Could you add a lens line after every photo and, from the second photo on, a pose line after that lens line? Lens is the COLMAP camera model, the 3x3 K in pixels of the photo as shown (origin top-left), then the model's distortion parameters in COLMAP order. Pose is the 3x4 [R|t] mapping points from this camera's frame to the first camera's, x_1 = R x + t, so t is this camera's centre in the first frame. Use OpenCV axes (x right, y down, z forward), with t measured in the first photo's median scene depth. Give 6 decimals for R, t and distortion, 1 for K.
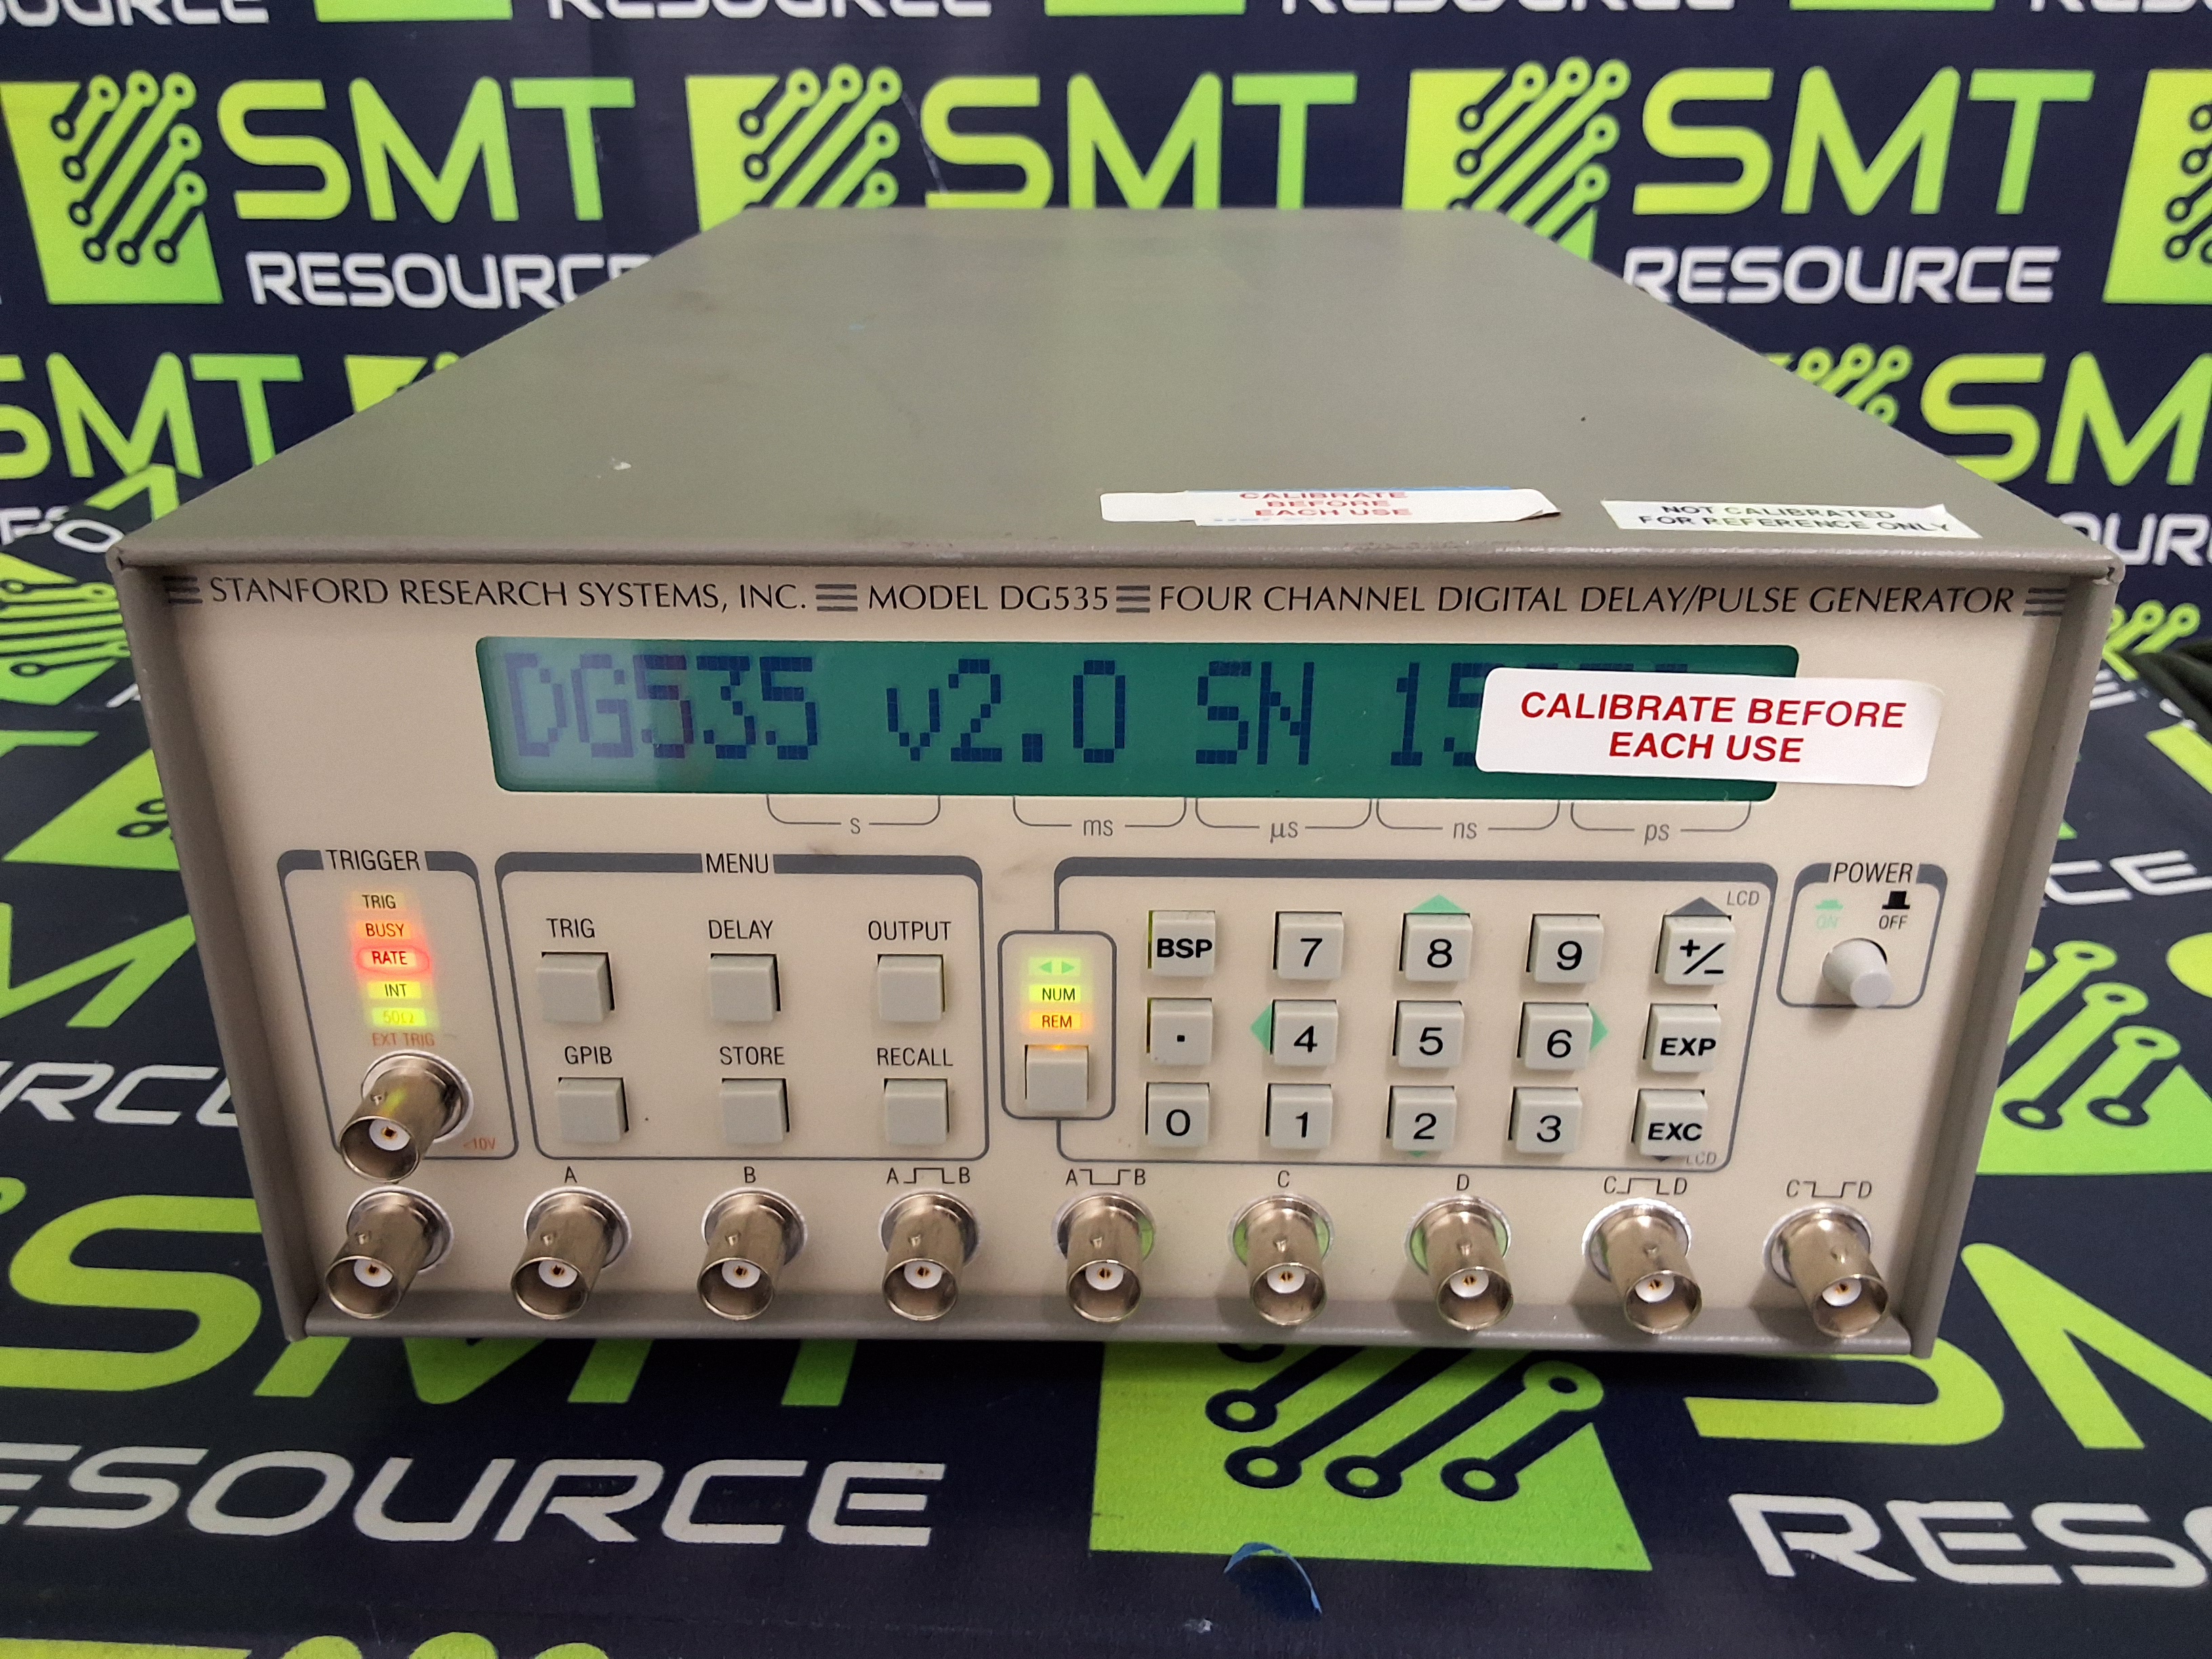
lens RADIAL K [[1767.5, 0, 1098.7], [0, 1767.5, 812.1], [0, 0, 1]] dist [0.113907, -0.171303]
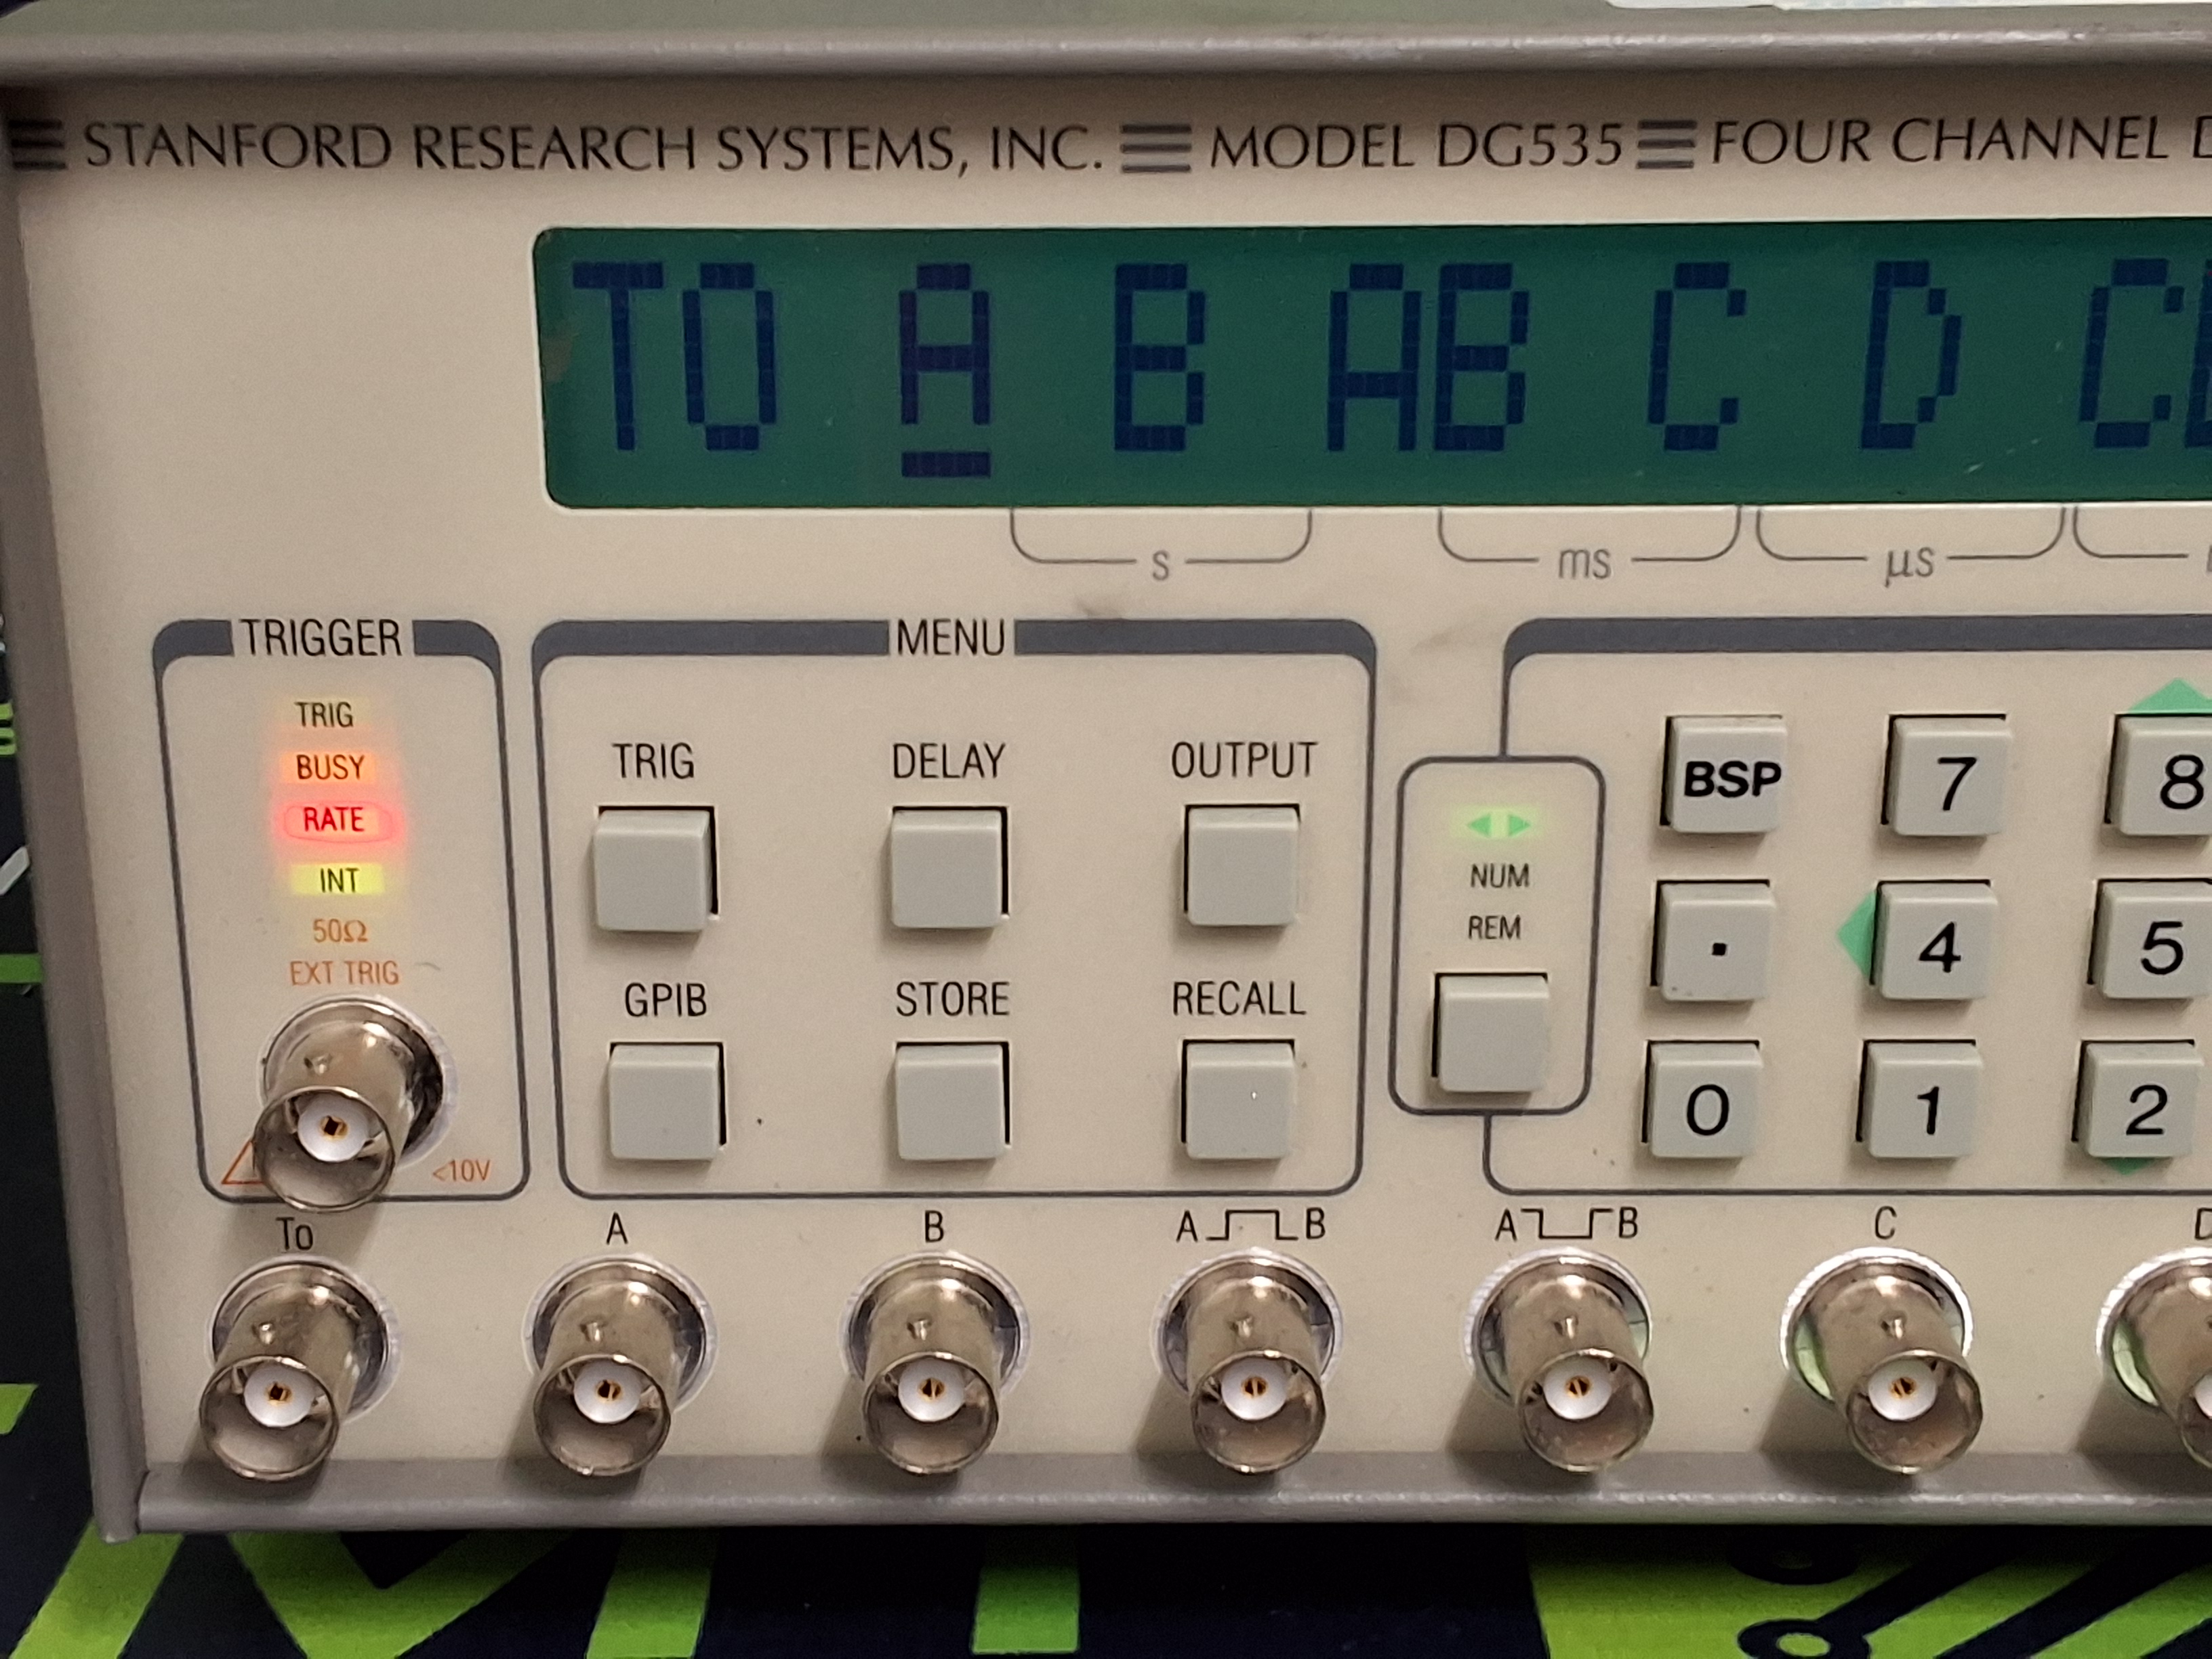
lens RADIAL K [[3552.3, 0, 1063.3], [0, 3552.3, 825.3], [0, 0, 1]] dist [0.098990, 0.000000]
pose [[0.999654, -0.012069, 0.023357, -0.181378], [0.013747, 0.997232, -0.073064, 0.161475], [-0.022410, 0.073360, 0.997054, -0.129260]]
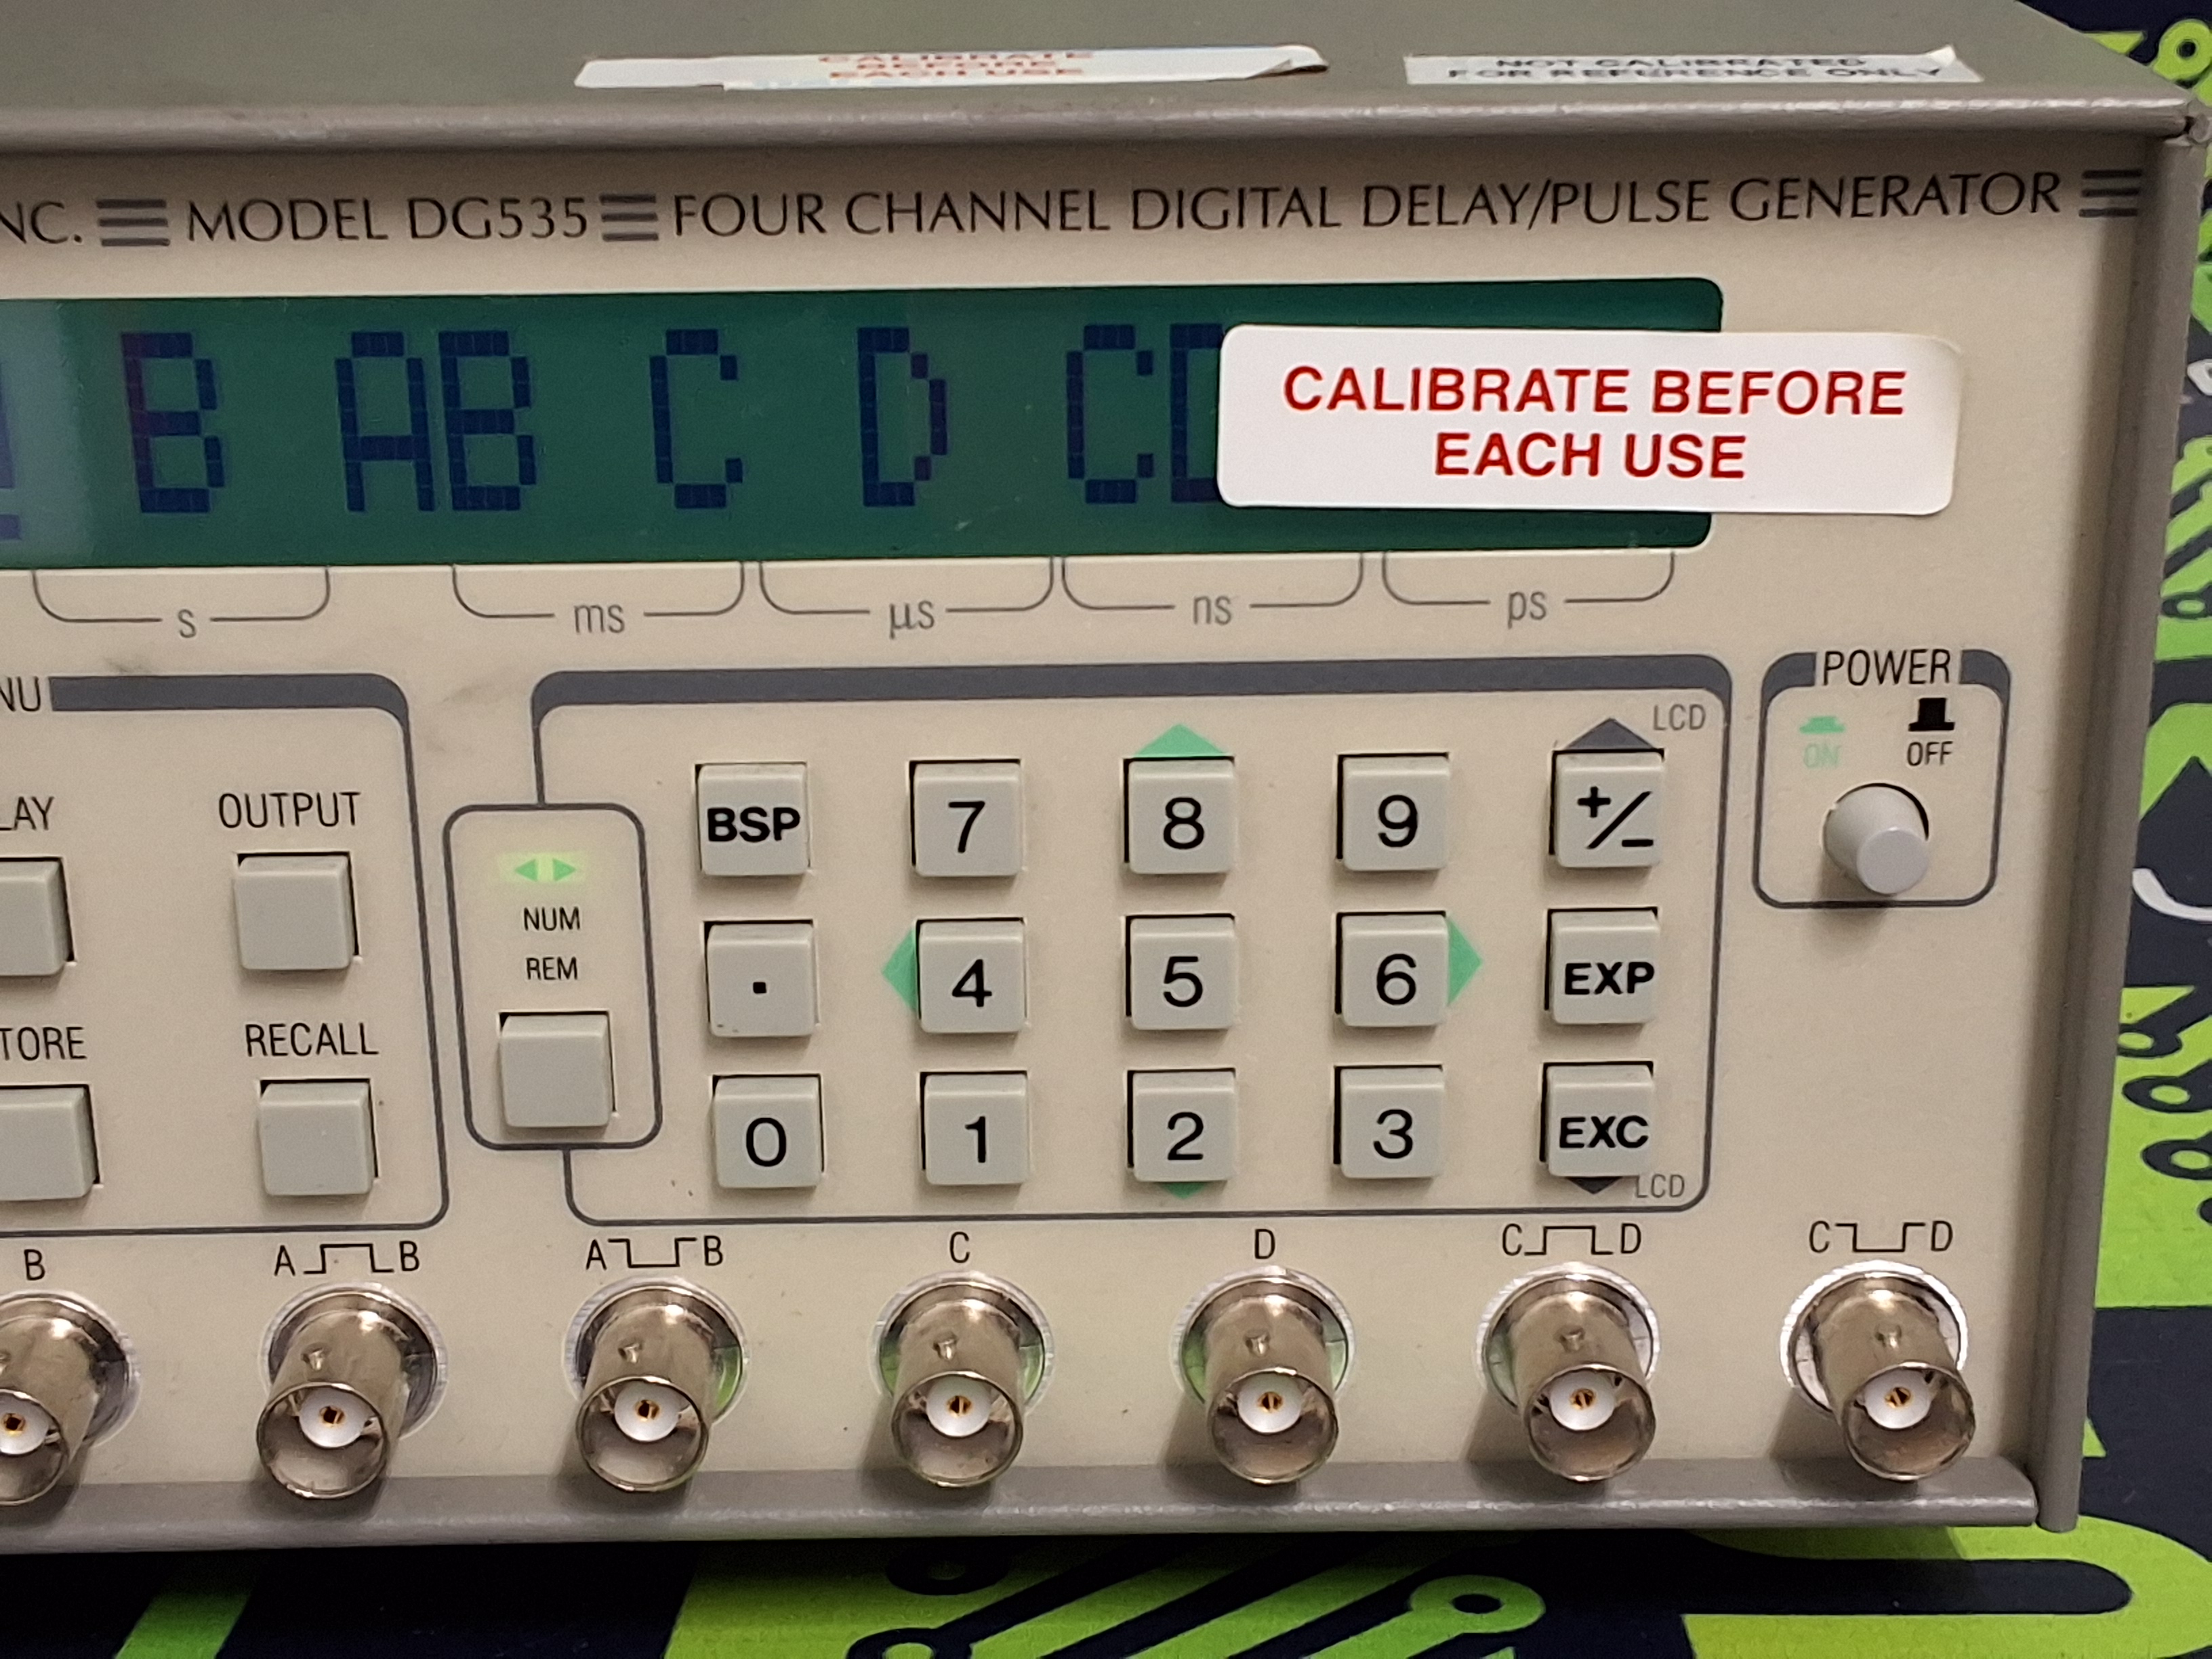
lens RADIAL K [[3552.3, 0, 1114.4], [0, 3552.3, 847.1], [0, 0, 1]] dist [0.098990, 0.000000]
pose [[0.999682, -0.022024, 0.012295, 0.144282], [0.022842, 0.997219, -0.070935, 0.160645], [-0.010698, 0.071193, 0.997405, -0.176587]]
